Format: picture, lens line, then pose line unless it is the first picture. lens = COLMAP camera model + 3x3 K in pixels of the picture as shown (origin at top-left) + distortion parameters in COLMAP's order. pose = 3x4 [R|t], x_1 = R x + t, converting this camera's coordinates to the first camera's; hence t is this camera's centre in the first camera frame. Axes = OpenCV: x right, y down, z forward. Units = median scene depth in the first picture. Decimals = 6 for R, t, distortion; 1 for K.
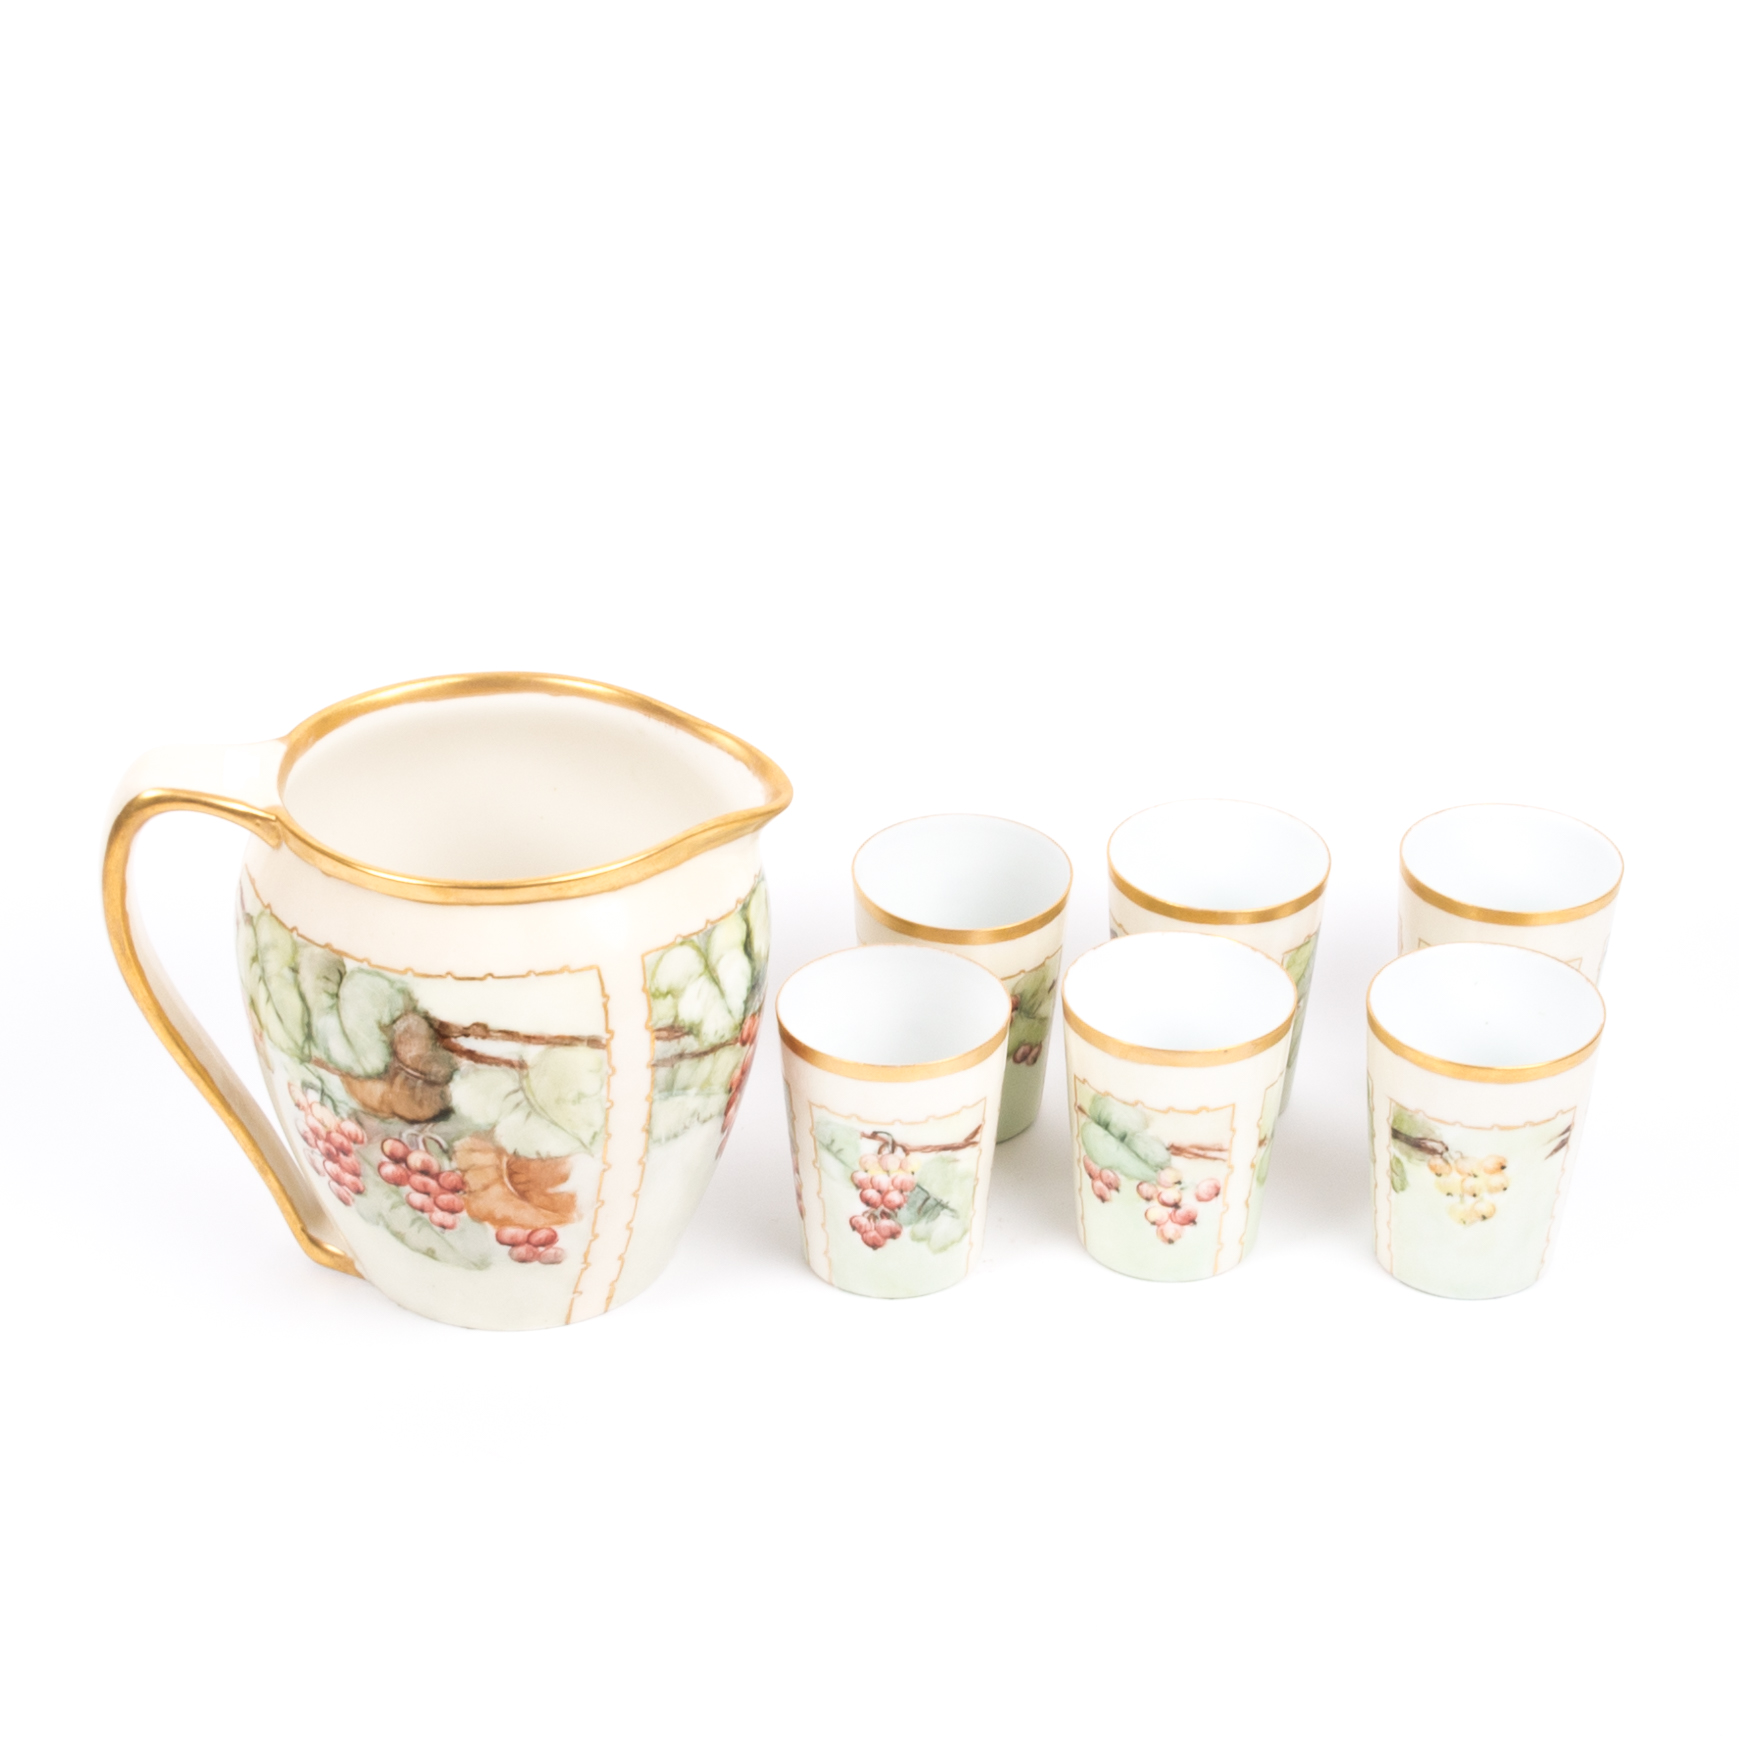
lens RADIAL K [[4102.9, 0, 924.0], [0, 4102.9, 1109.7], [0, 0, 1]] dist [0.048710, 0.036495]
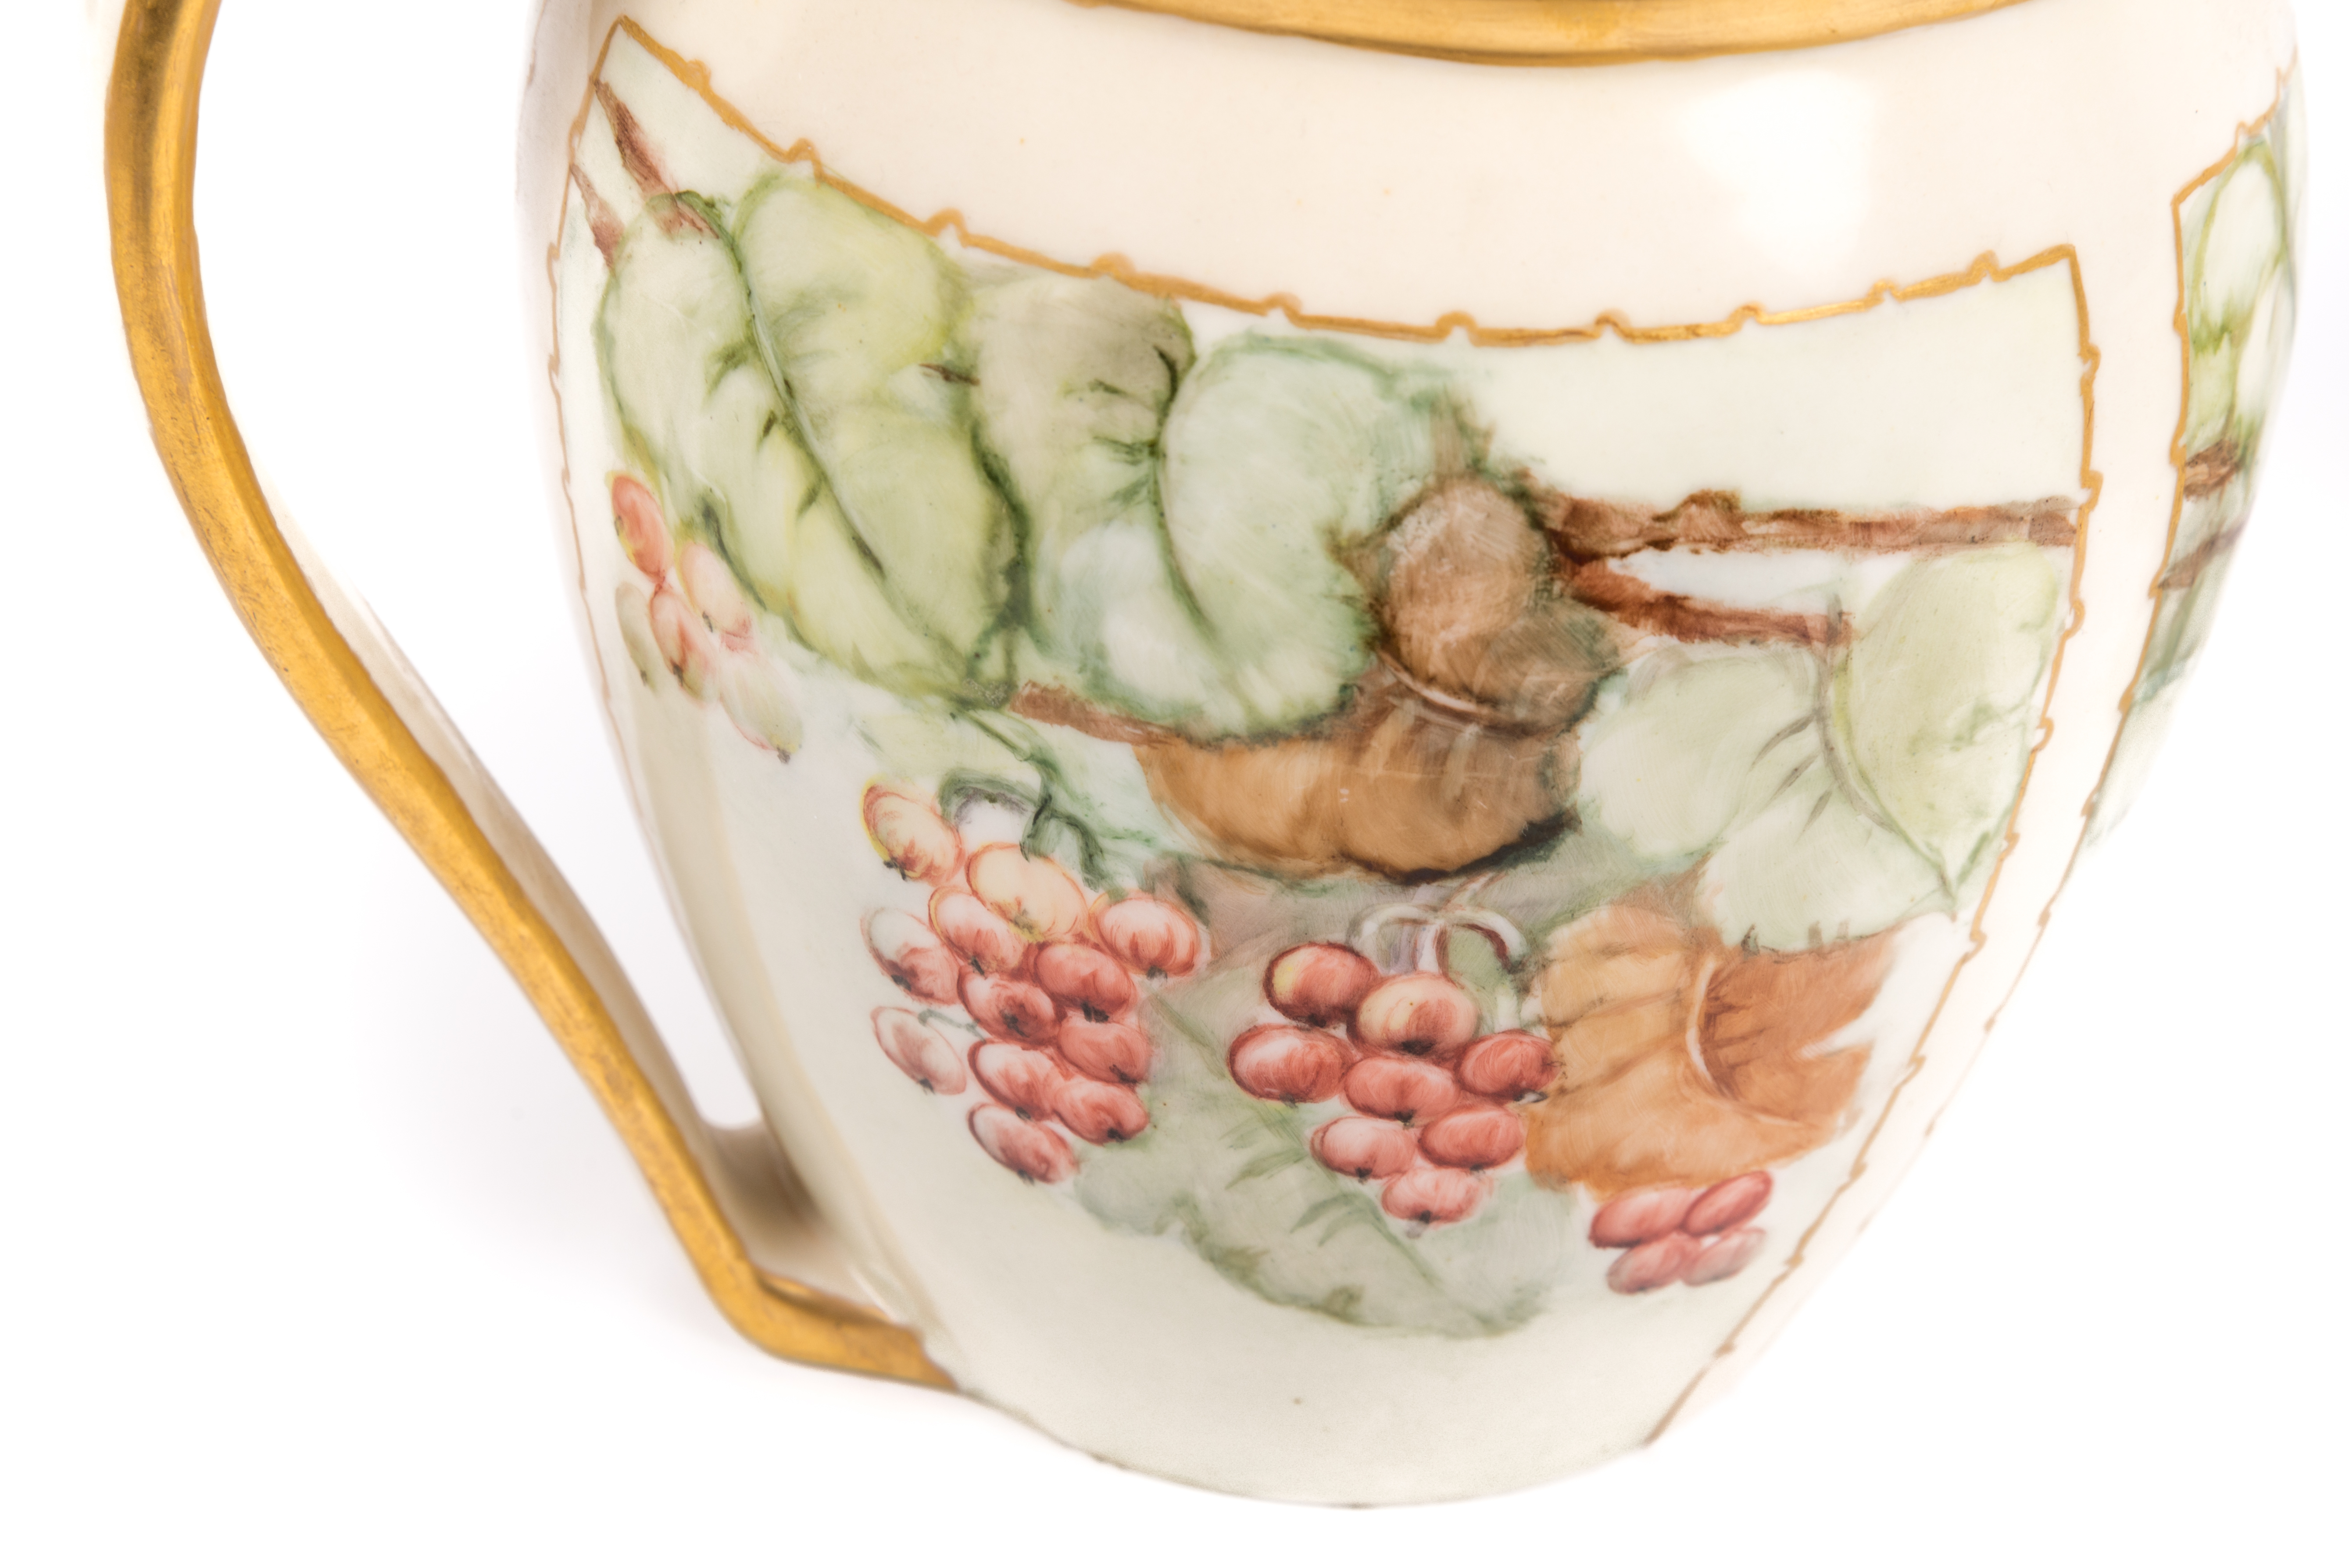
lens RADIAL K [[5383.2, 0, 1402.0], [0, 5383.2, 787.8], [0, 0, 1]] dist [0.015223, -0.035959]
pose [[0.960005, -0.116040, 0.254806, -0.212136], [0.107984, 0.993114, 0.045429, -0.019263], [-0.258323, -0.016097, 0.965925, 0.629991]]
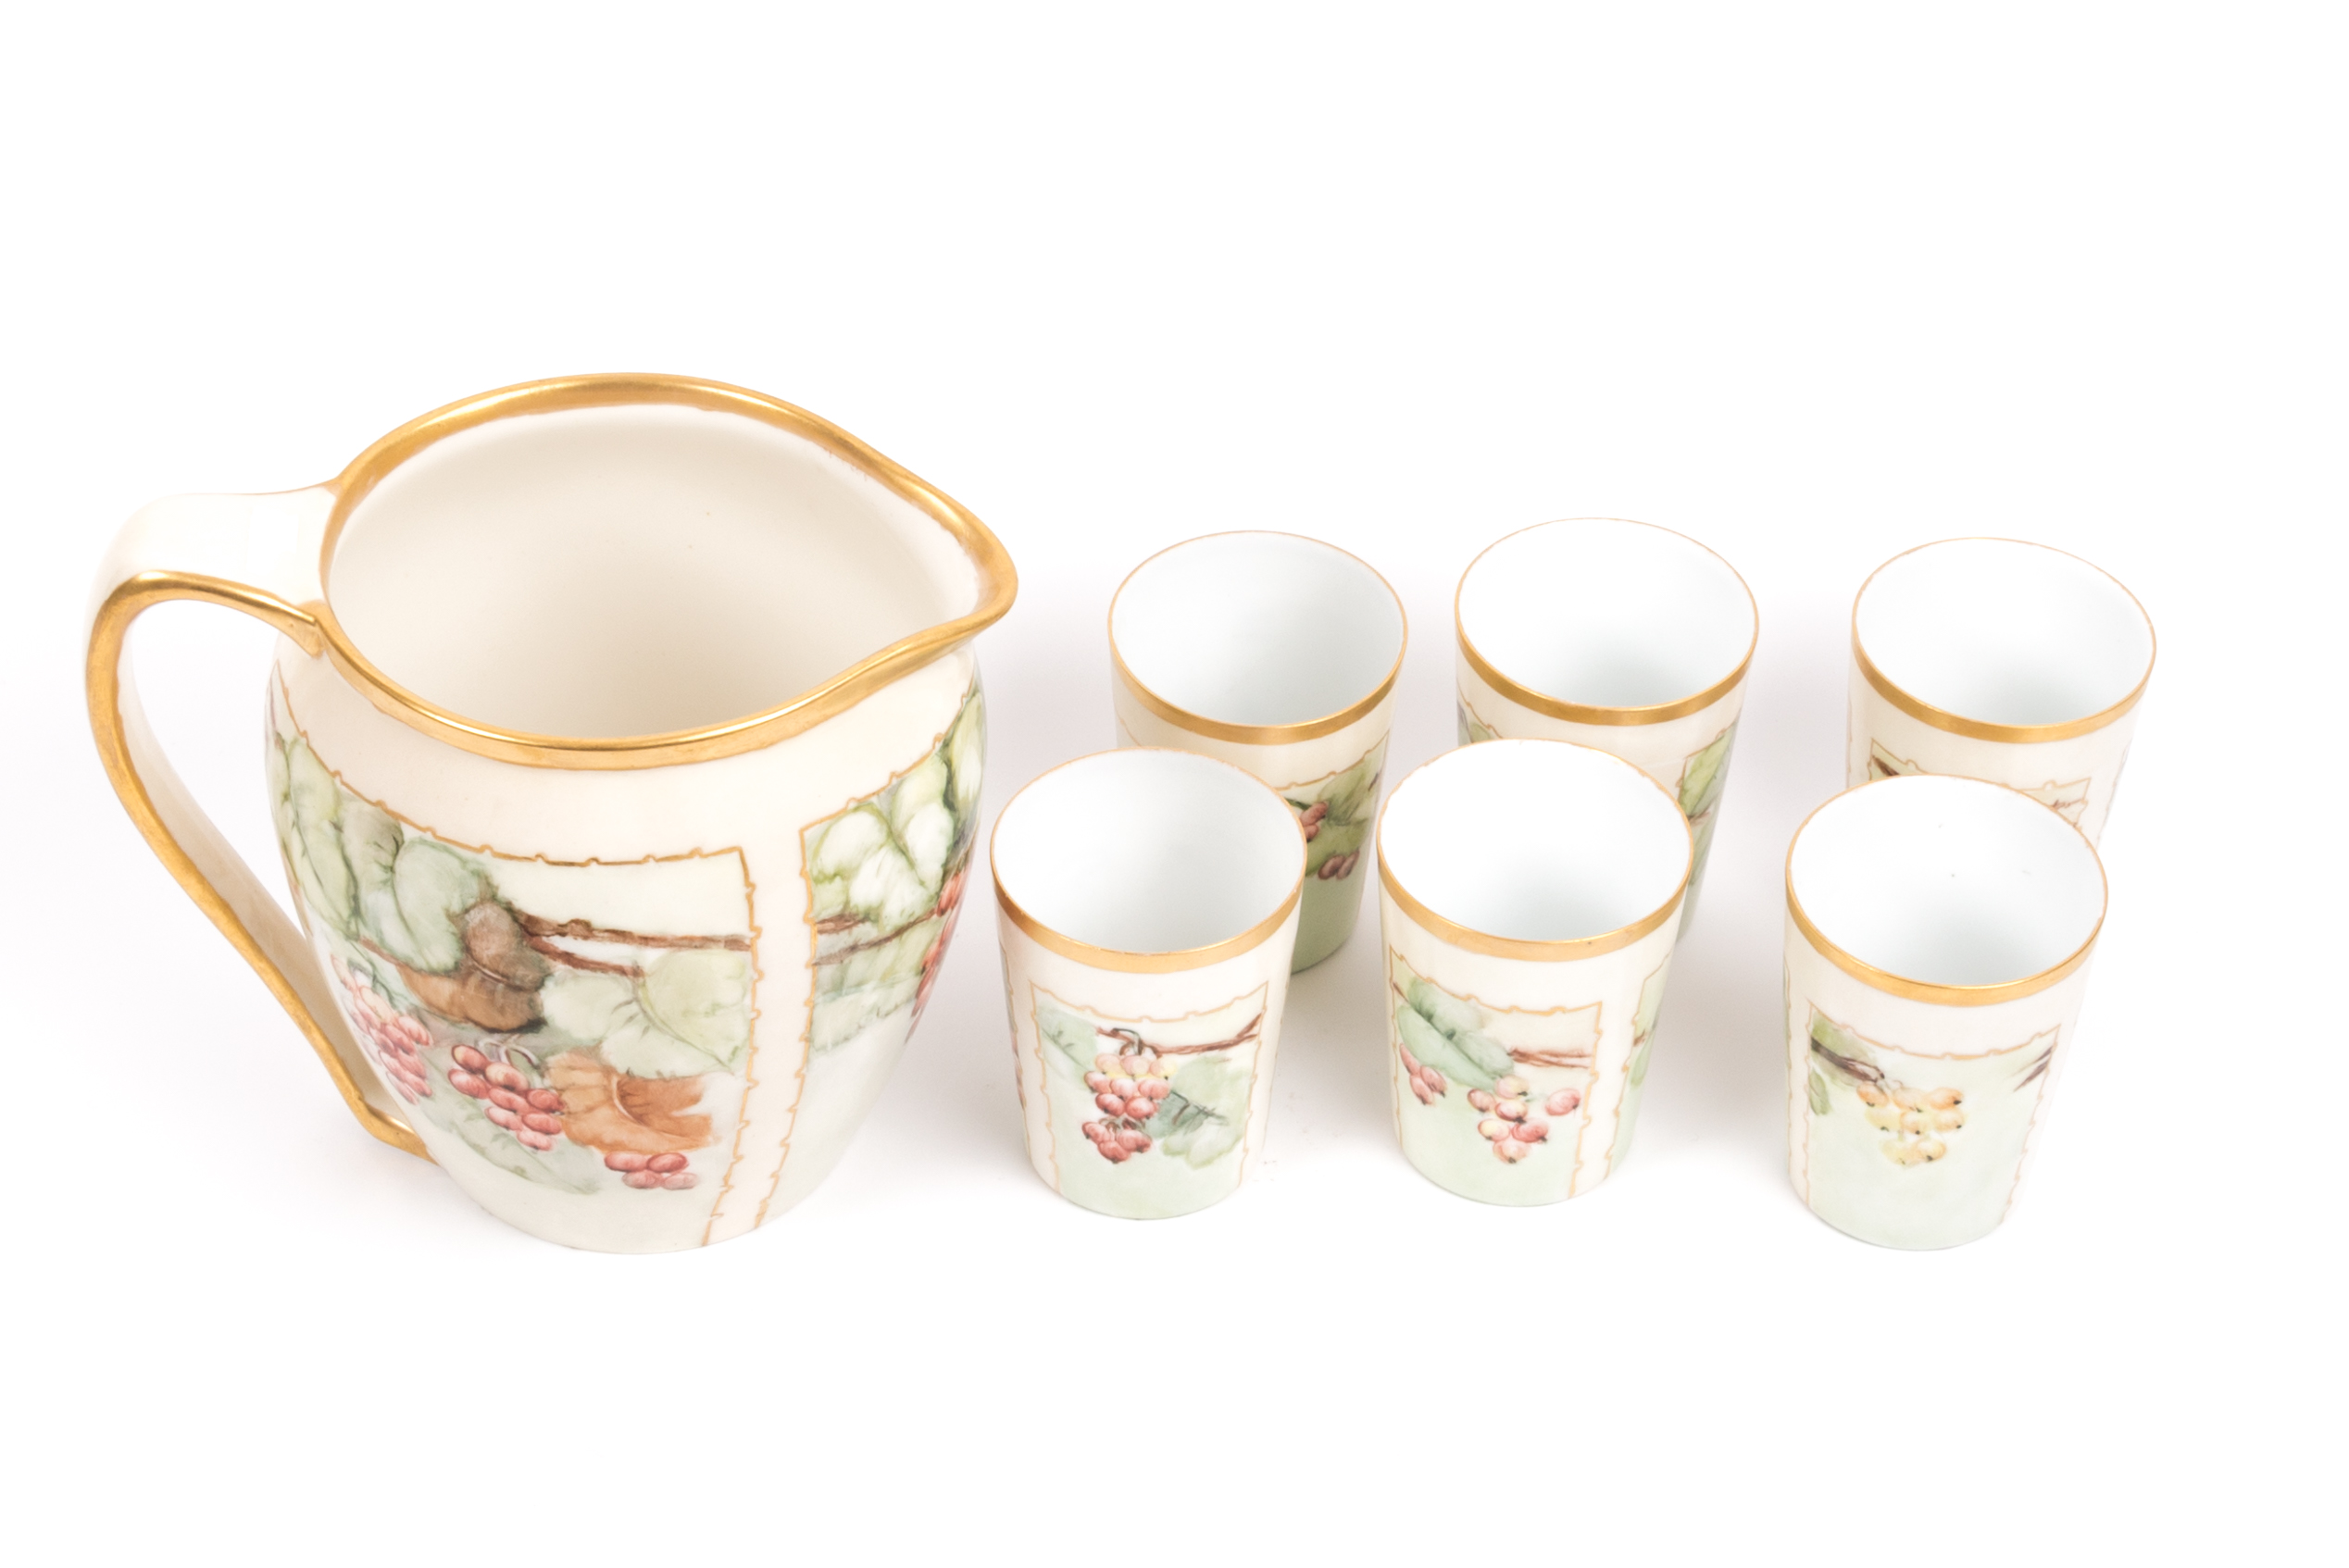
lens RADIAL K [[5487.5, 0, 1215.7], [0, 5487.5, 873.1], [0, 0, 1]] dist [0.051168, -0.015433]
pose [[0.998981, 0.037917, -0.024496, 0.030112], [-0.034148, 0.989666, 0.139270, -0.165200], [0.029523, -0.138291, 0.989951, 0.014702]]
